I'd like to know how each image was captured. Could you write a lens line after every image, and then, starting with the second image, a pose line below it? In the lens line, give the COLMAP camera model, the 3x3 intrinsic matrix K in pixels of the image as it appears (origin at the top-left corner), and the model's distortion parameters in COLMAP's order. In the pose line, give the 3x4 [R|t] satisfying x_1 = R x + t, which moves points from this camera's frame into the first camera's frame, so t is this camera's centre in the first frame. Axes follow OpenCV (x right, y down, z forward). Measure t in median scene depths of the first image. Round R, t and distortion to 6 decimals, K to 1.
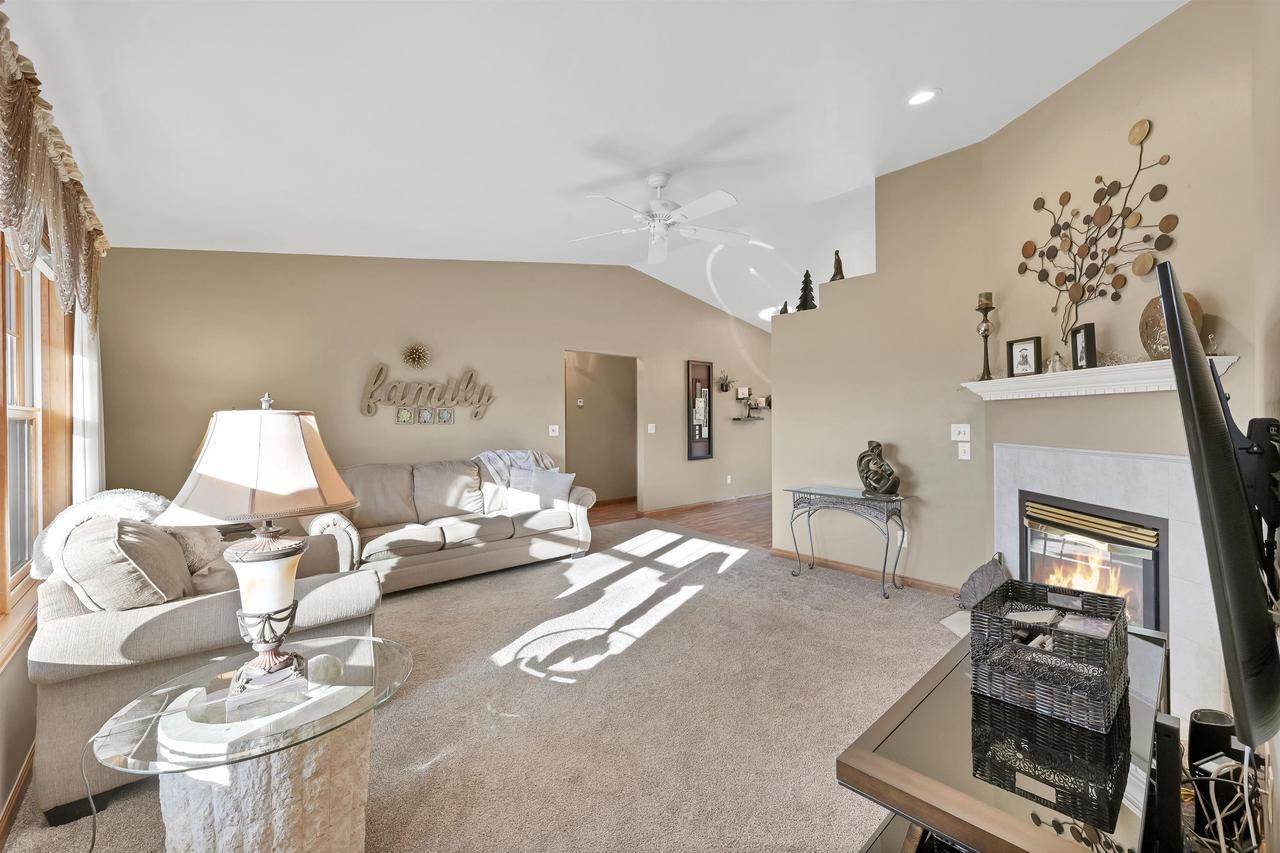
lens RADIAL K [[519.0, 0, 648.0], [0, 519.0, 417.8], [0, 0, 1]] dist [0.000324, 0.000015]
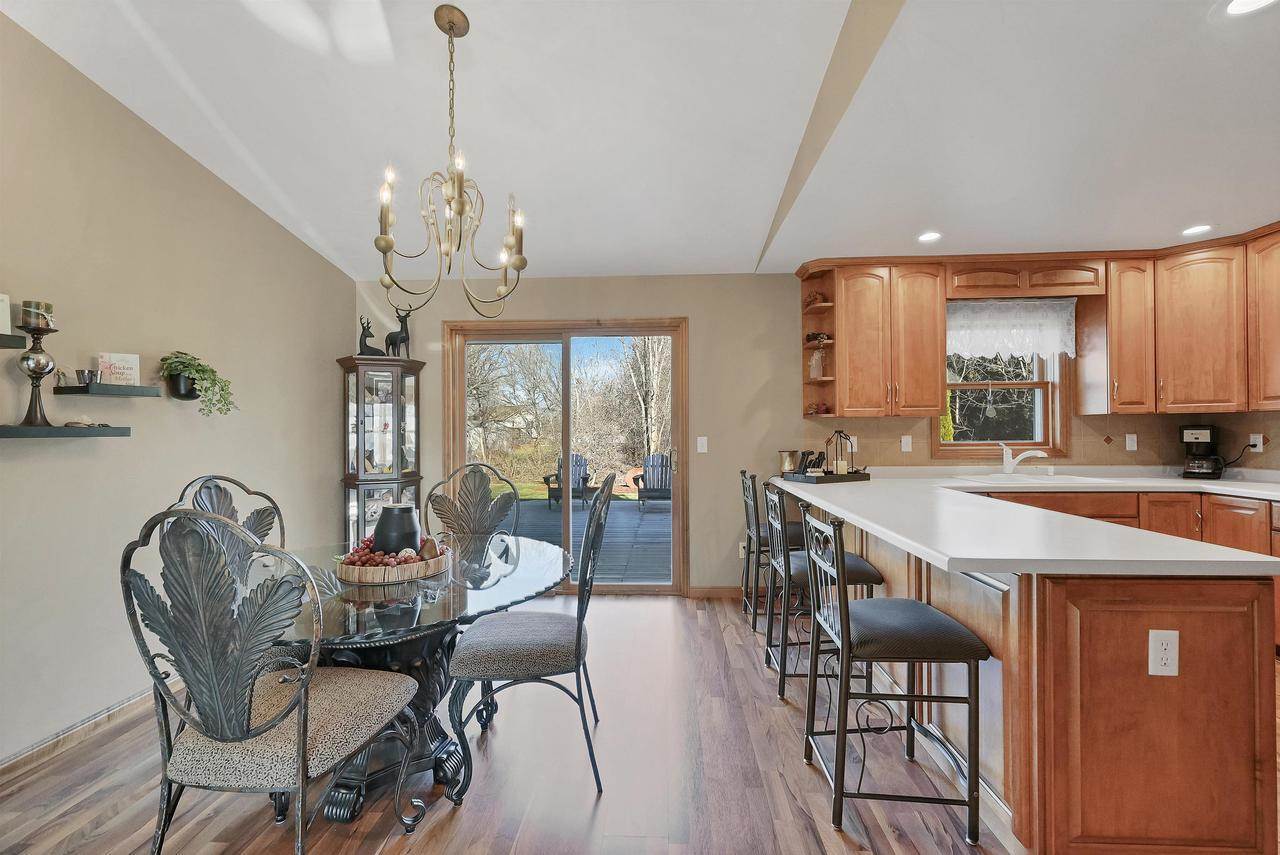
lens RADIAL K [[531.4, 0, 640.0], [0, 531.4, 427.5], [0, 0, 1]] dist [-0.000608, 0.000076]
pose [[0.714116, 0.003469, 0.700018, 0.561633], [0.003513, 0.999957, -0.008538, 0.009263], [-0.700018, 0.008556, 0.714074, 1.589818]]
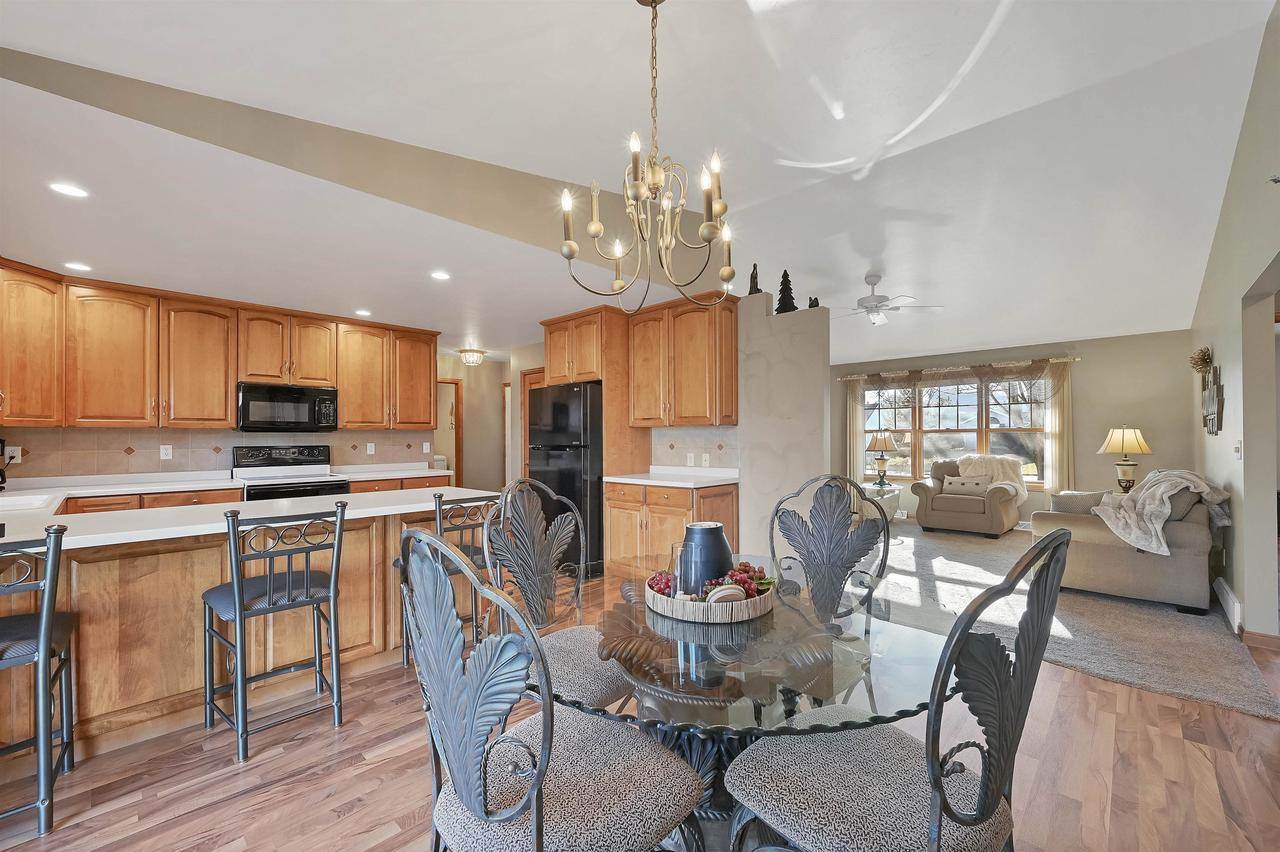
lens RADIAL K [[513.1, 0, 635.9], [0, 513.1, 436.6], [0, 0, 1]] dist [-0.000399, -0.000007]
pose [[-0.998550, 0.009417, -0.053002, 0.883932], [0.009427, 0.999956, 0.000051, 0.007617], [0.053000, -0.000449, -0.998594, 2.722137]]
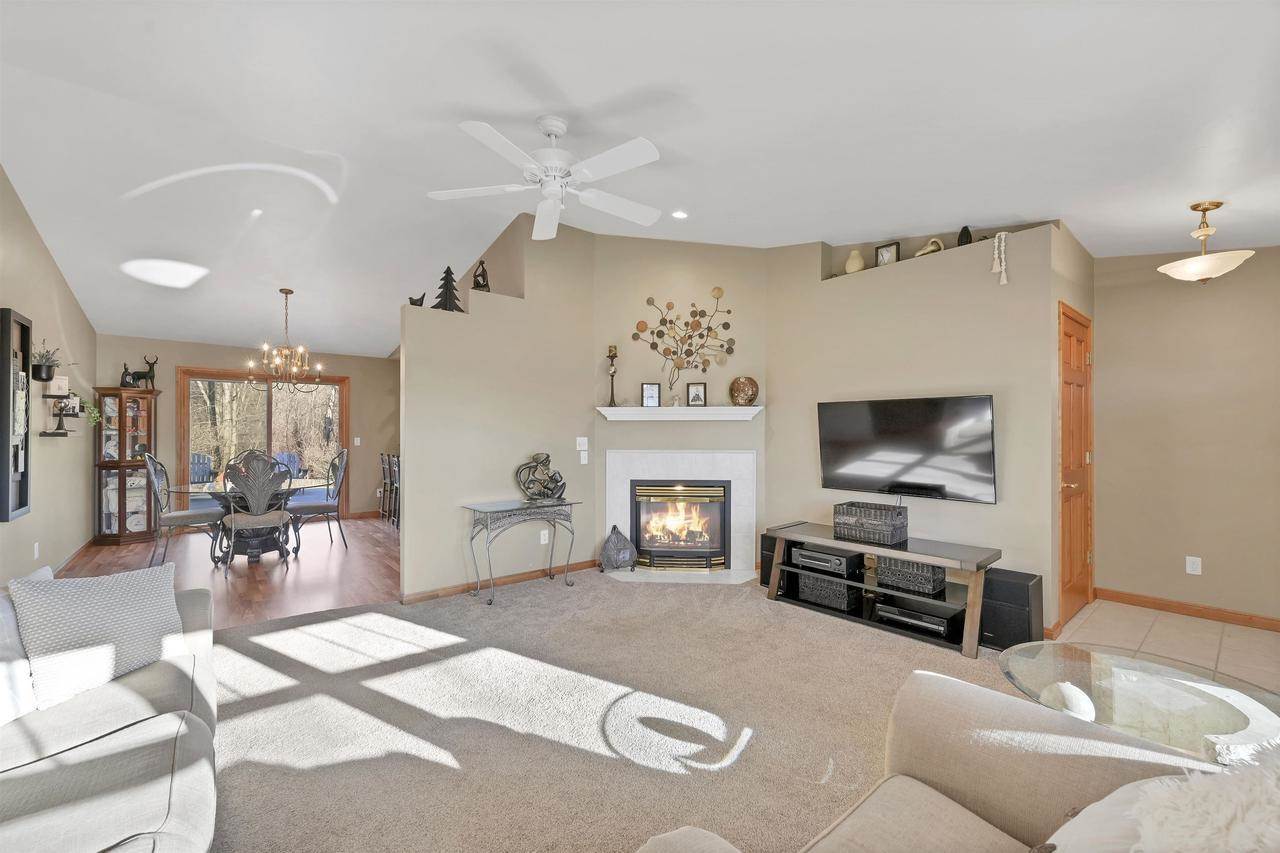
lens RADIAL K [[509.0, 0, 650.6], [0, 509.0, 430.9], [0, 0, 1]] dist [0.000986, 0.000117]
pose [[0.047033, 0.008835, 0.998854, -0.796716], [-0.001492, 0.999960, -0.008774, 0.007178], [-0.998892, -0.001078, 0.047044, 0.887141]]
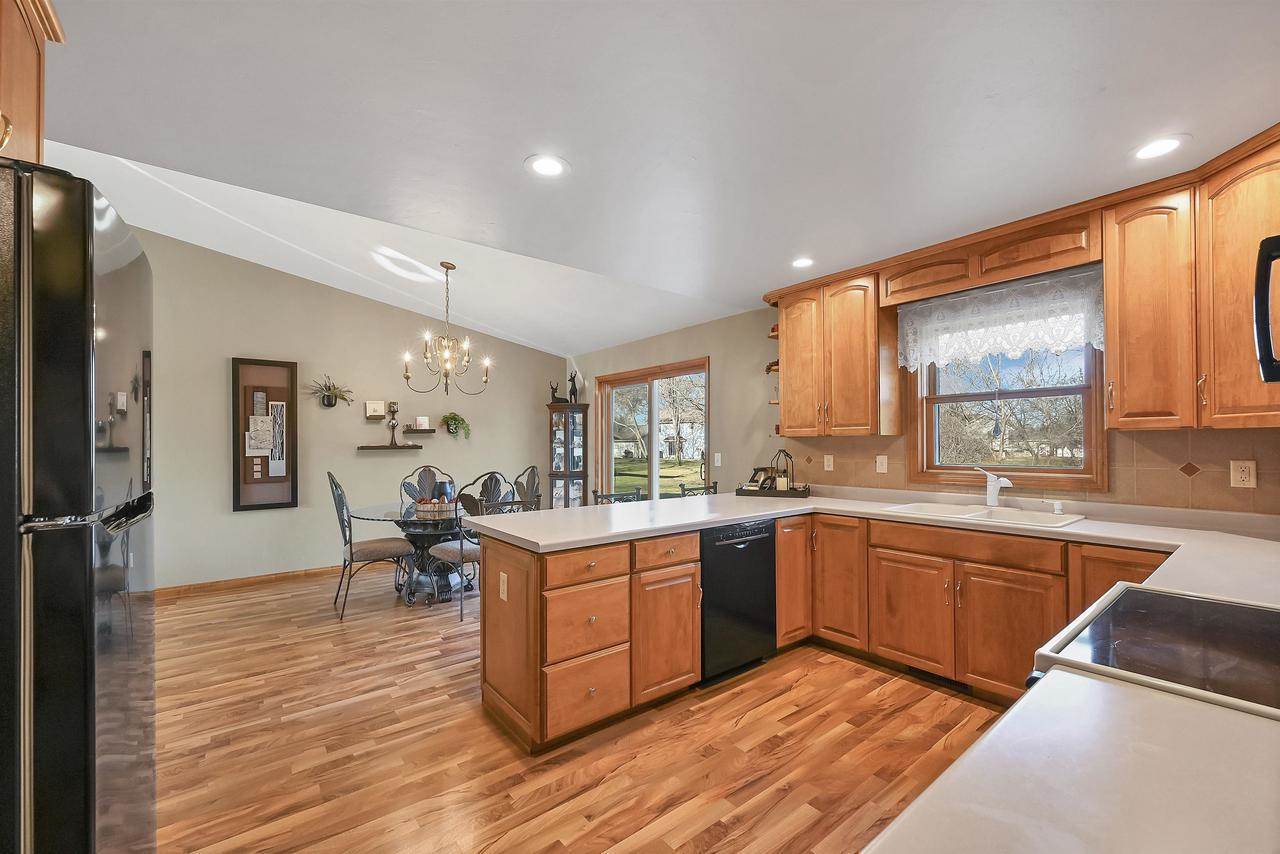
lens RADIAL K [[513.1, 0, 635.9], [0, 513.1, 437.6], [0, 0, 1]] dist [-0.000399, -0.000007]
pose [[0.996851, -0.000480, -0.079301, 1.426928], [-0.000549, 0.999916, -0.012955, -0.004985], [0.079300, 0.012958, 0.996767, 0.894179]]
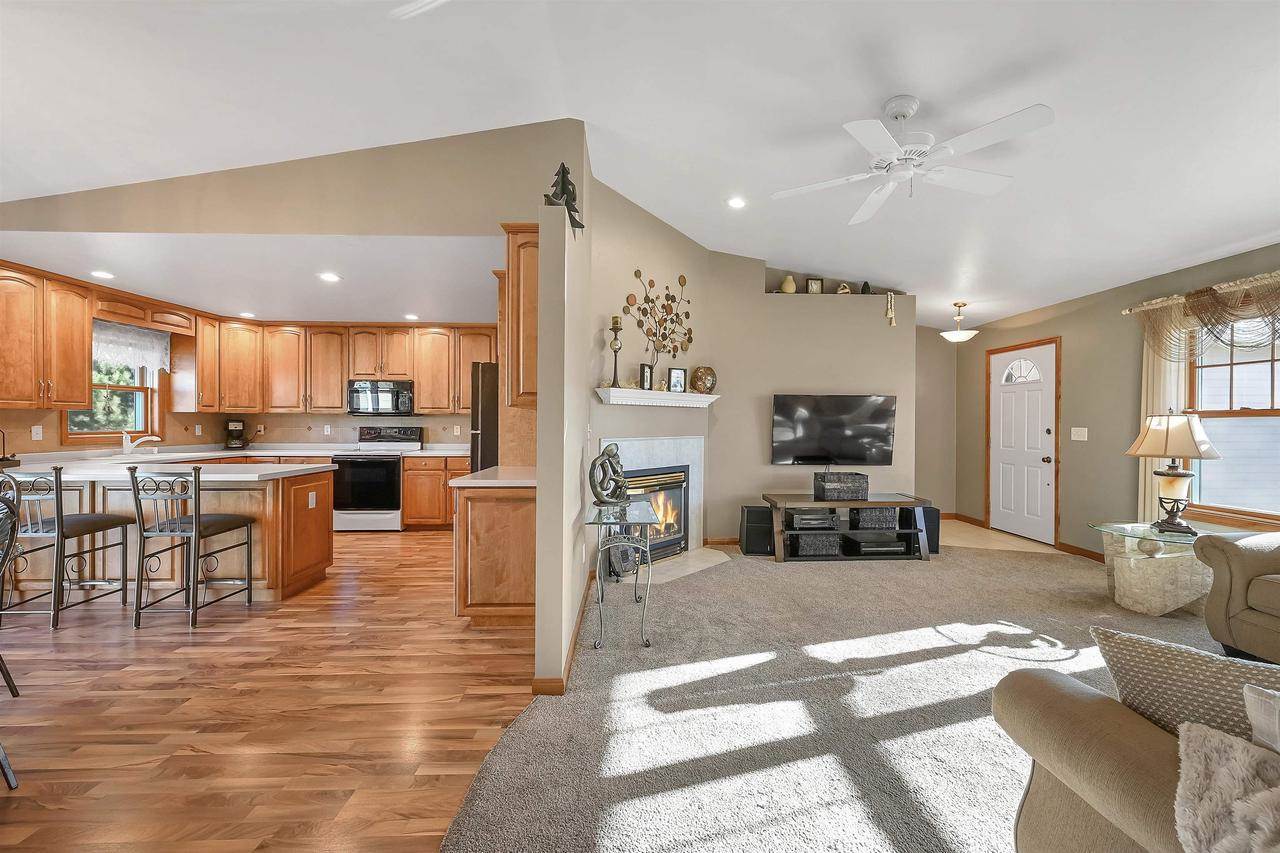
lens RADIAL K [[511.4, 0, 643.8], [0, 511.4, 423.8], [0, 0, 1]] dist [0.000361, 0.000093]
pose [[-0.751158, 0.000512, 0.660122, -0.209727], [0.000092, 1.000000, -0.000671, 0.014820], [-0.660122, -0.000443, -0.751158, 1.995515]]
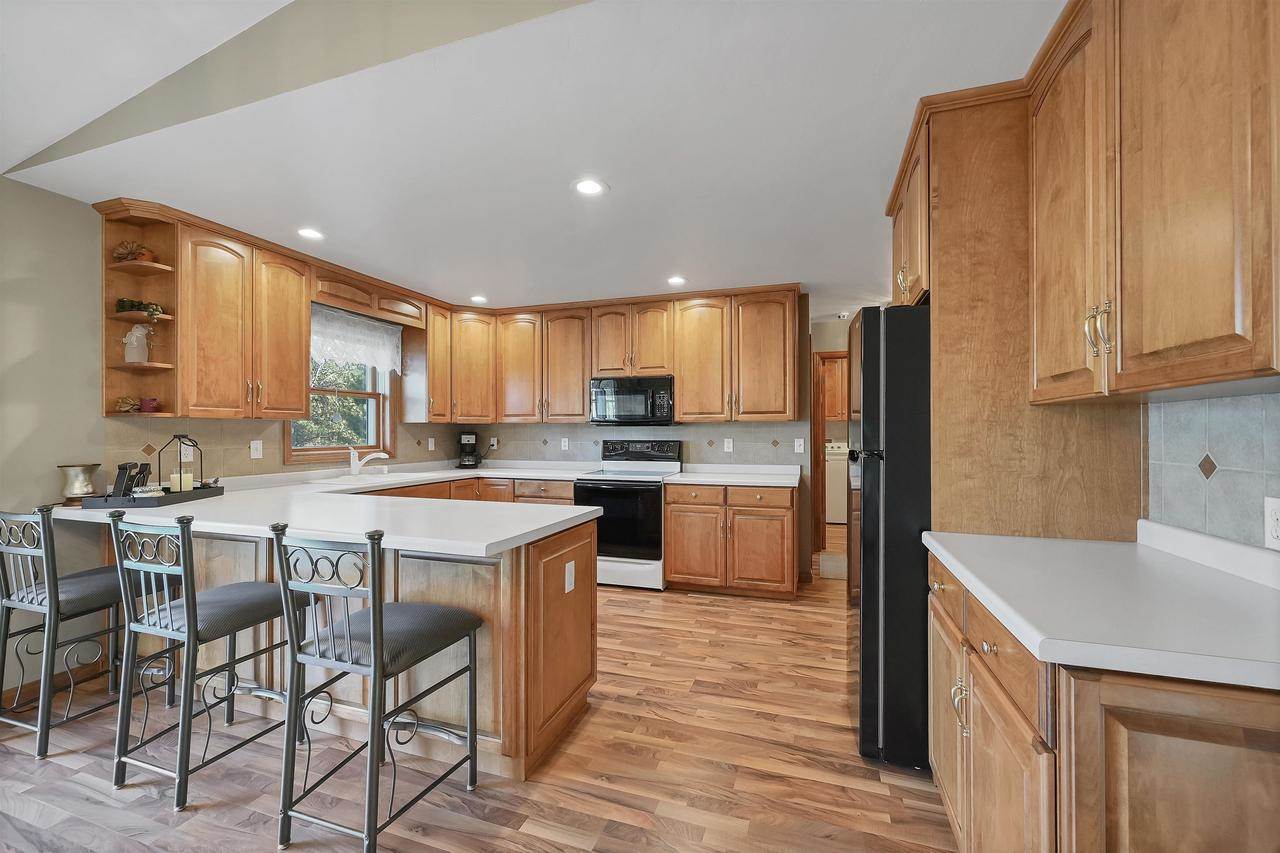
lens RADIAL K [[509.0, 0, 650.6], [0, 509.0, 430.9], [0, 0, 1]] dist [0.000986, 0.000117]
pose [[-0.481885, 0.008363, 0.876194, 0.548701], [0.003356, 0.999965, -0.007699, 0.009943], [-0.876228, -0.000770, -0.481896, 1.830891]]
